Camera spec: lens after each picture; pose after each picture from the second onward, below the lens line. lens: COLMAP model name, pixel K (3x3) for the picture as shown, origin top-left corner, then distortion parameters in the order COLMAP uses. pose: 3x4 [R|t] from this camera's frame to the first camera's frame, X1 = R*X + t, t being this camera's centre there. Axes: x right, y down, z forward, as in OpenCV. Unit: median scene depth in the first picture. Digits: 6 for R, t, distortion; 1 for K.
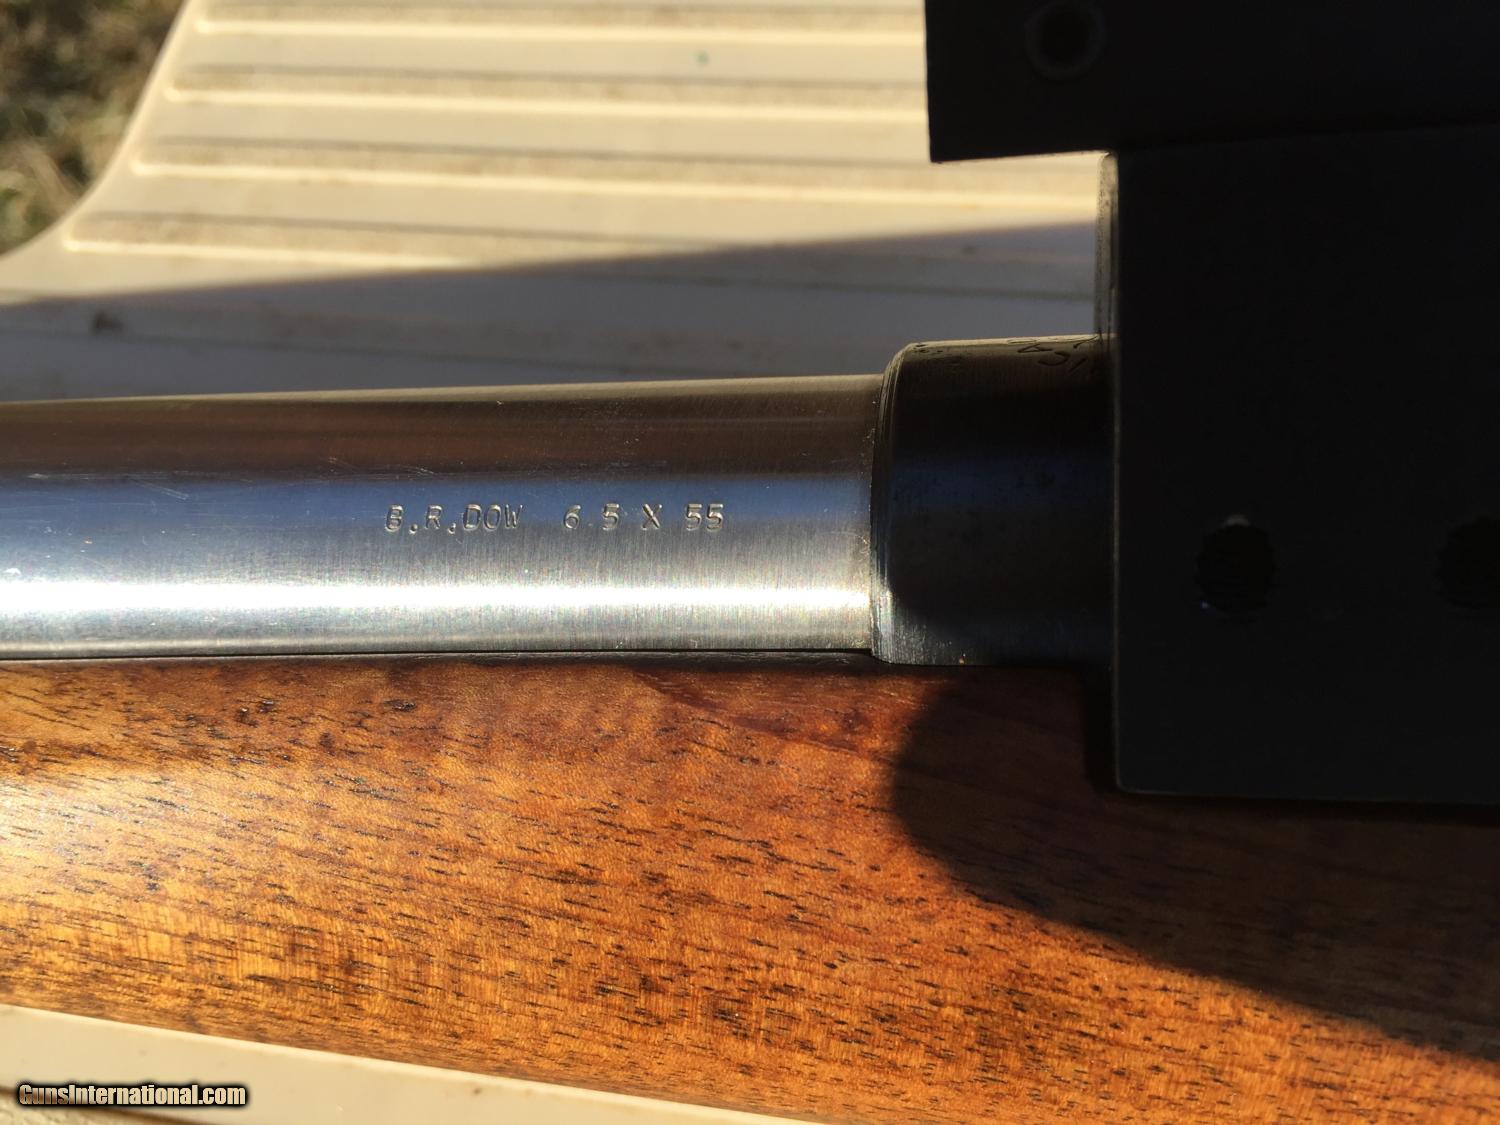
lens RADIAL K [[1303.2, 0, 750.0], [0, 1303.2, 562.5], [0, 0, 1]] dist [0.072416, -0.164629]
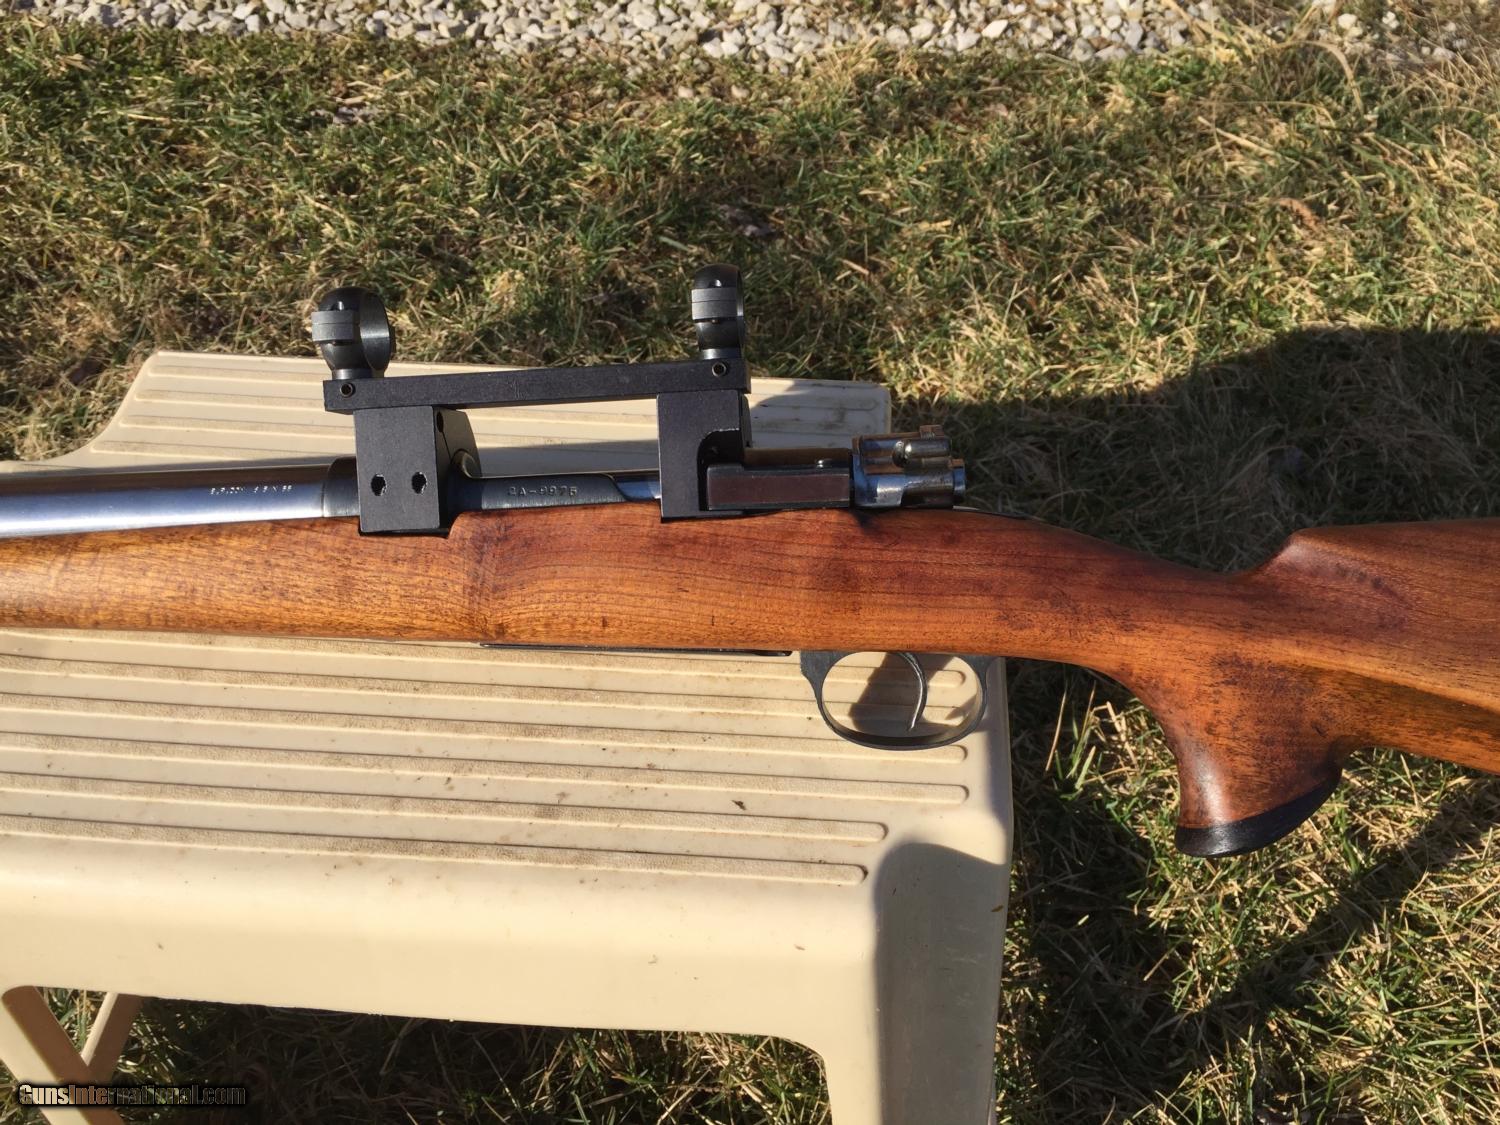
lens RADIAL K [[1303.2, 0, 750.0], [0, 1303.2, 562.5], [0, 0, 1]] dist [0.072416, -0.164629]
pose [[0.992865, 0.012999, 0.118532, 0.968013], [0.016329, 0.969855, -0.243133, 1.274628], [-0.118120, 0.243334, 0.962723, -3.288764]]
